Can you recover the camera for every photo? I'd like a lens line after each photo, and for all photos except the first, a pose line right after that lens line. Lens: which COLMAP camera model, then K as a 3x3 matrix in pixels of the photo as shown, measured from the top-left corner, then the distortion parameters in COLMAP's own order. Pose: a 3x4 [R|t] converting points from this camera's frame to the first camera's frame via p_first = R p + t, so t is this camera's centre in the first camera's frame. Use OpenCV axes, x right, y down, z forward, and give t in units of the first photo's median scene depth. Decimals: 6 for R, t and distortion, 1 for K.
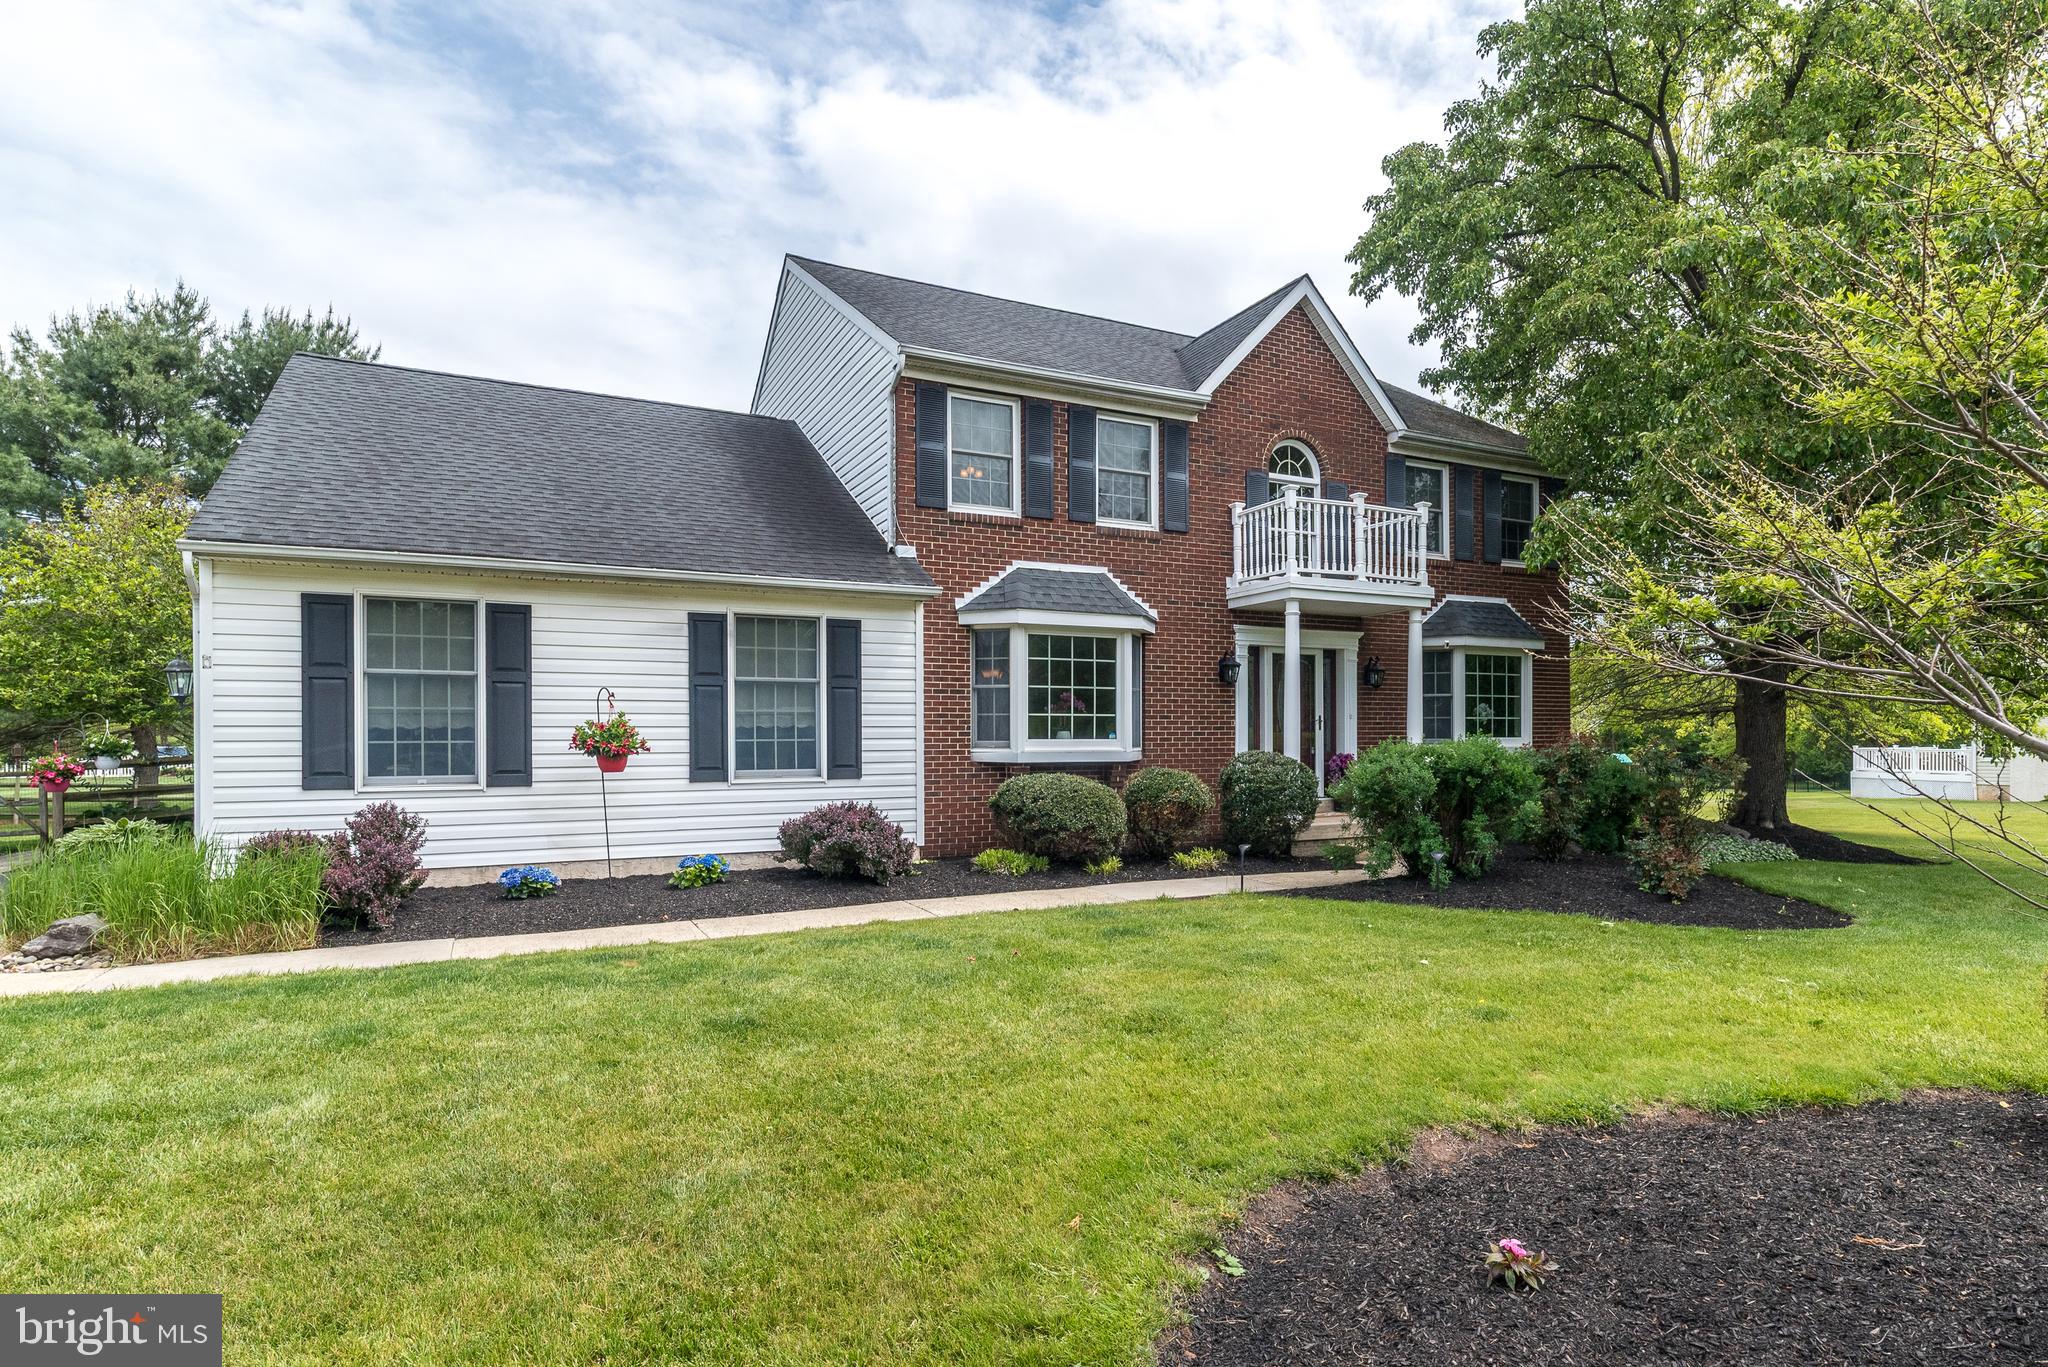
lens RADIAL K [[1072.8, 0, 1044.9], [0, 1072.8, 805.2], [0, 0, 1]] dist [0.000732, 0.002732]
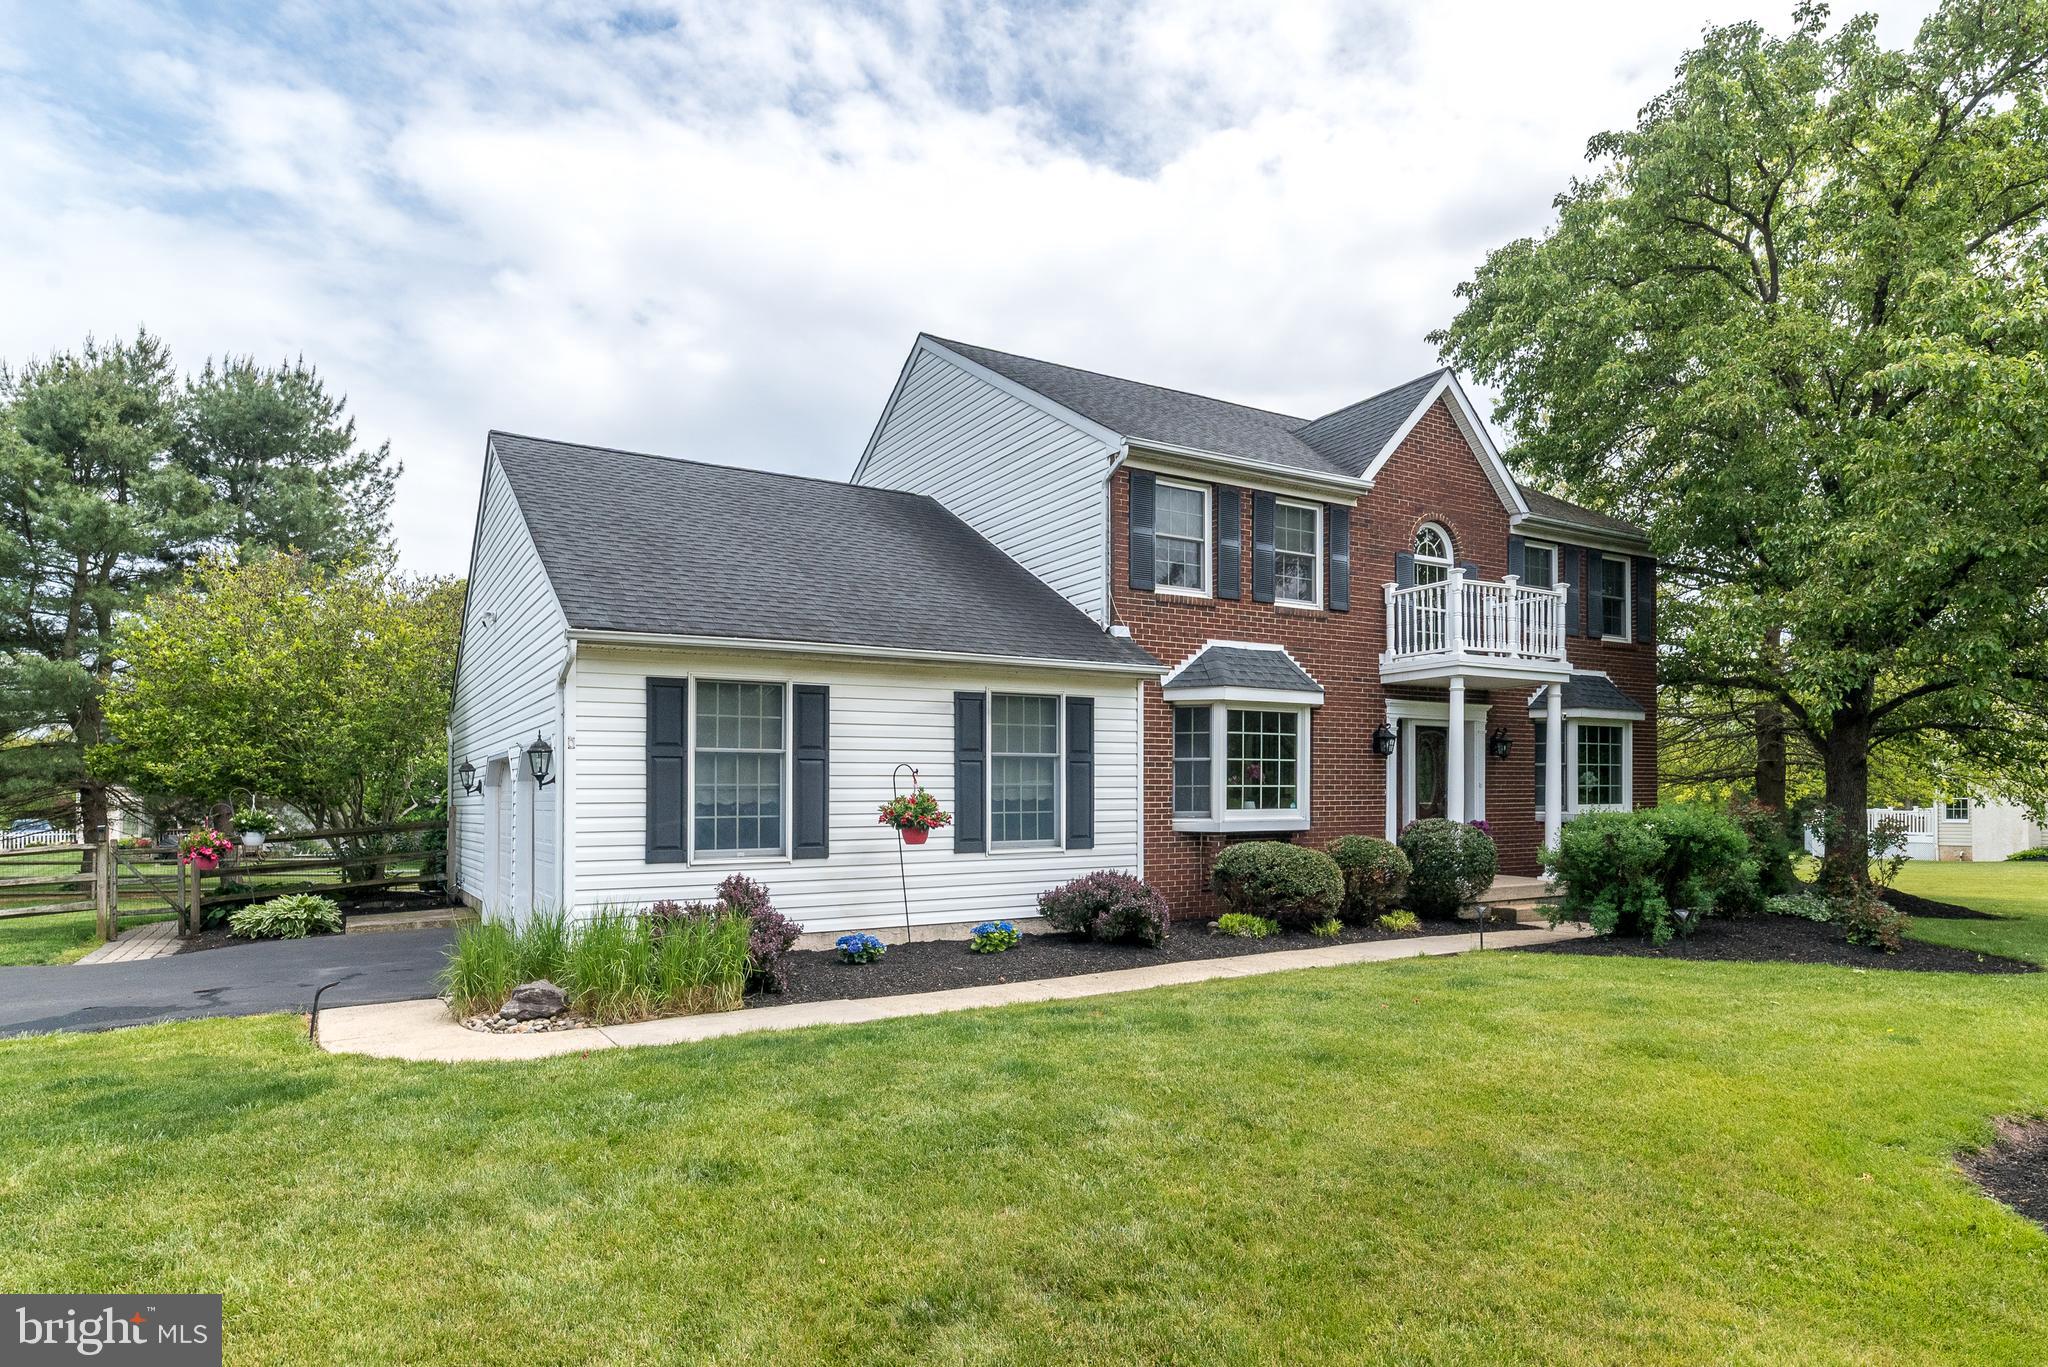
lens RADIAL K [[1138.4, 0, 982.5], [0, 1138.4, 871.8], [0, 0, 1]] dist [0.002073, -0.000105]
pose [[0.998253, -0.009275, 0.058352, -0.318317], [0.009404, 0.999954, -0.001920, -0.000365], [-0.058332, 0.002465, 0.998294, -0.100492]]
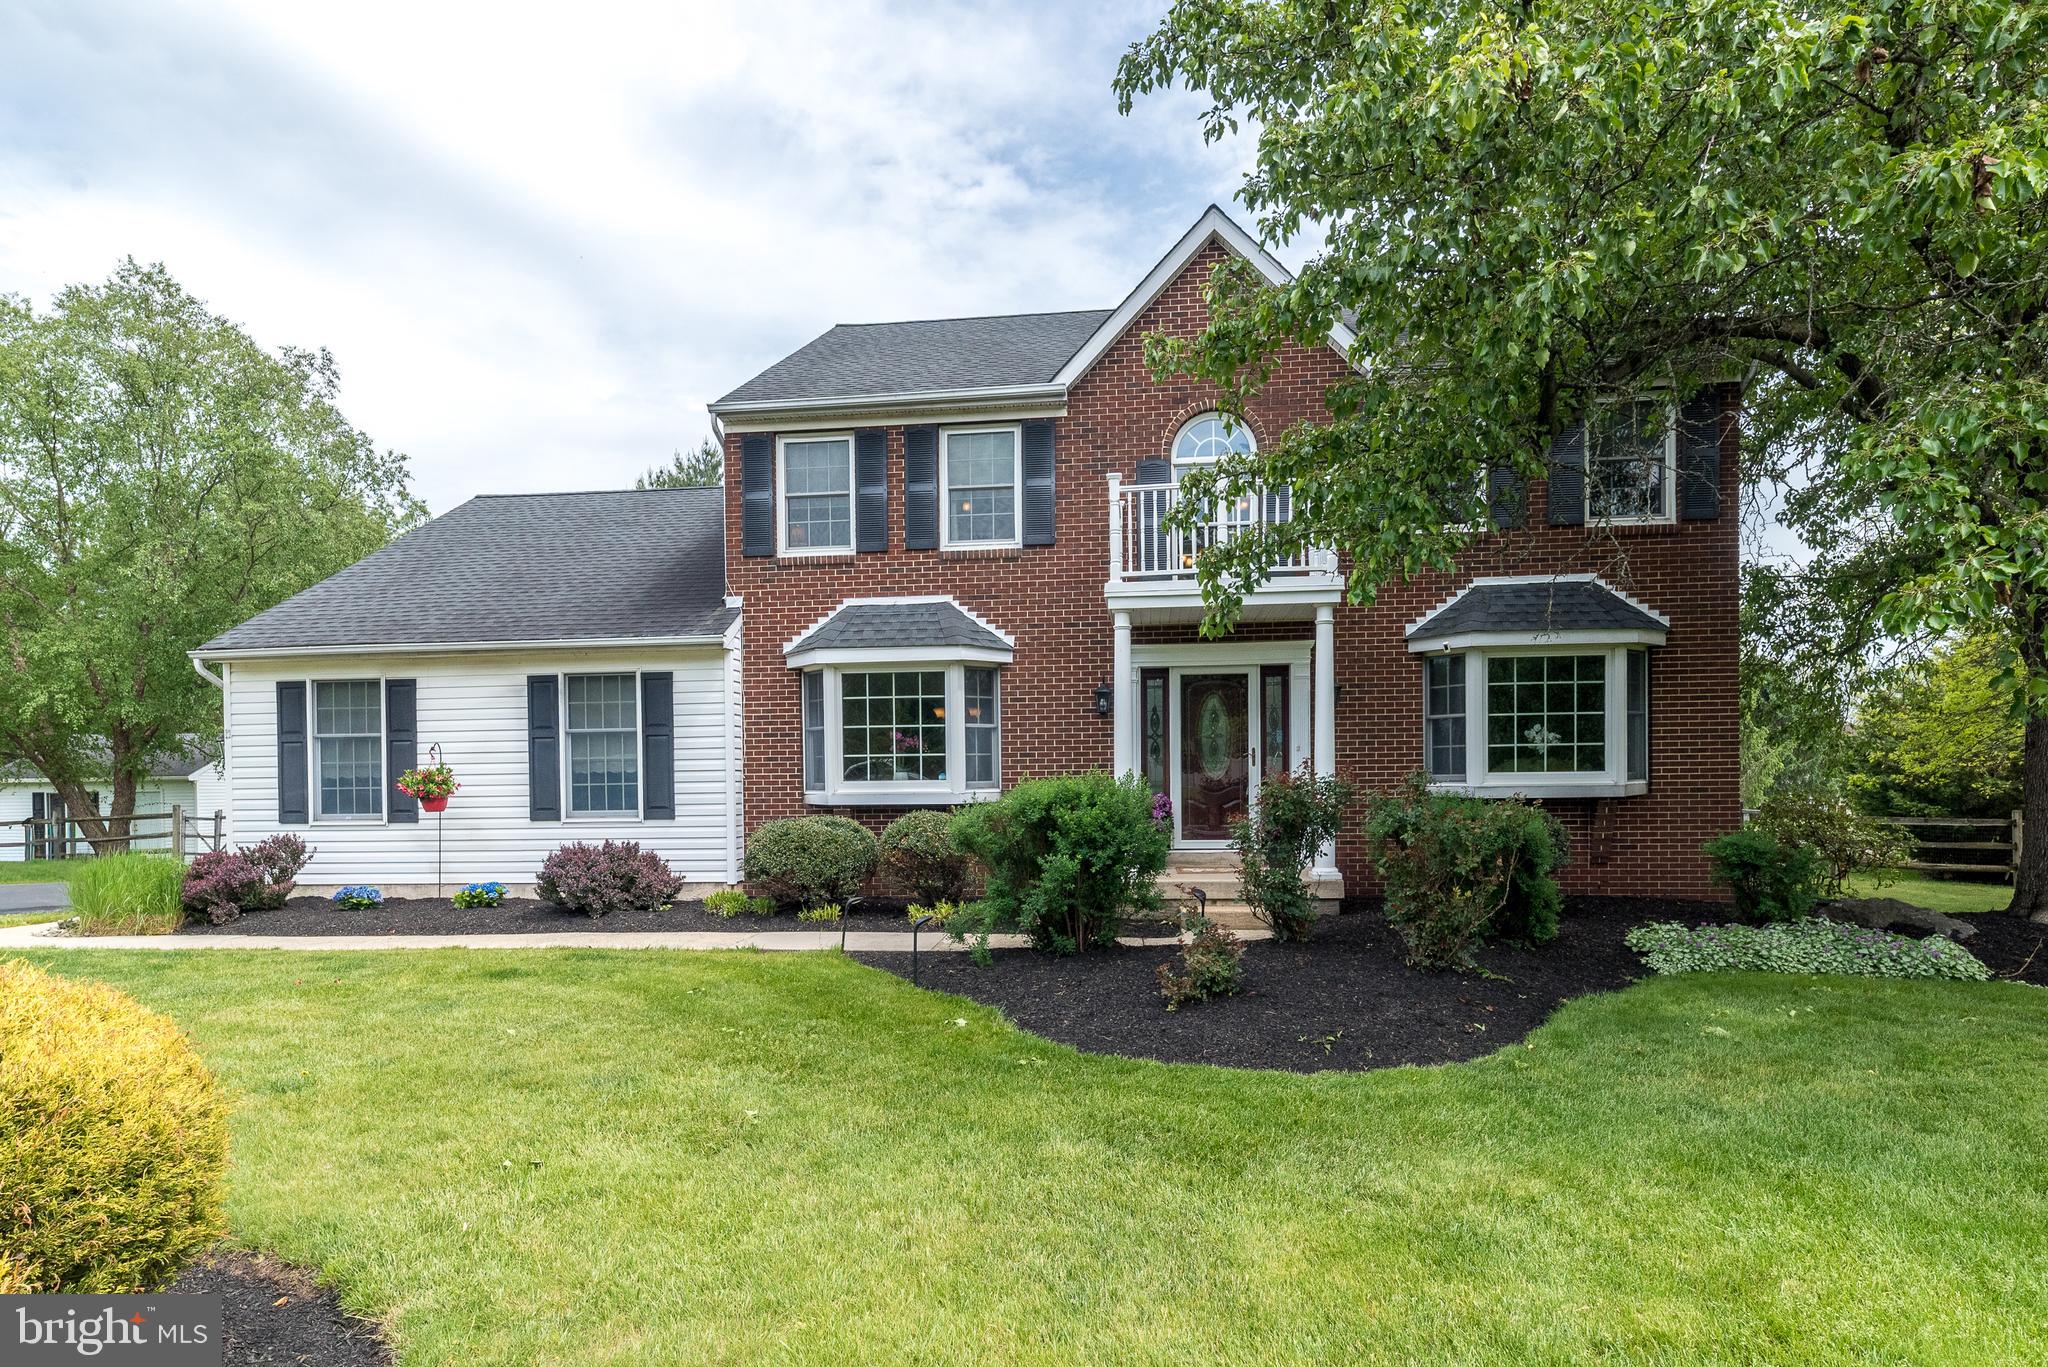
lens RADIAL K [[1059.1, 0, 1002.9], [0, 1059.1, 859.2], [0, 0, 1]] dist [0.004835, 0.001369]
pose [[0.835433, 0.030060, -0.548769, 0.633231], [-0.025639, 0.999548, 0.015720, -0.009658], [0.548994, 0.000937, 0.835826, 0.272441]]
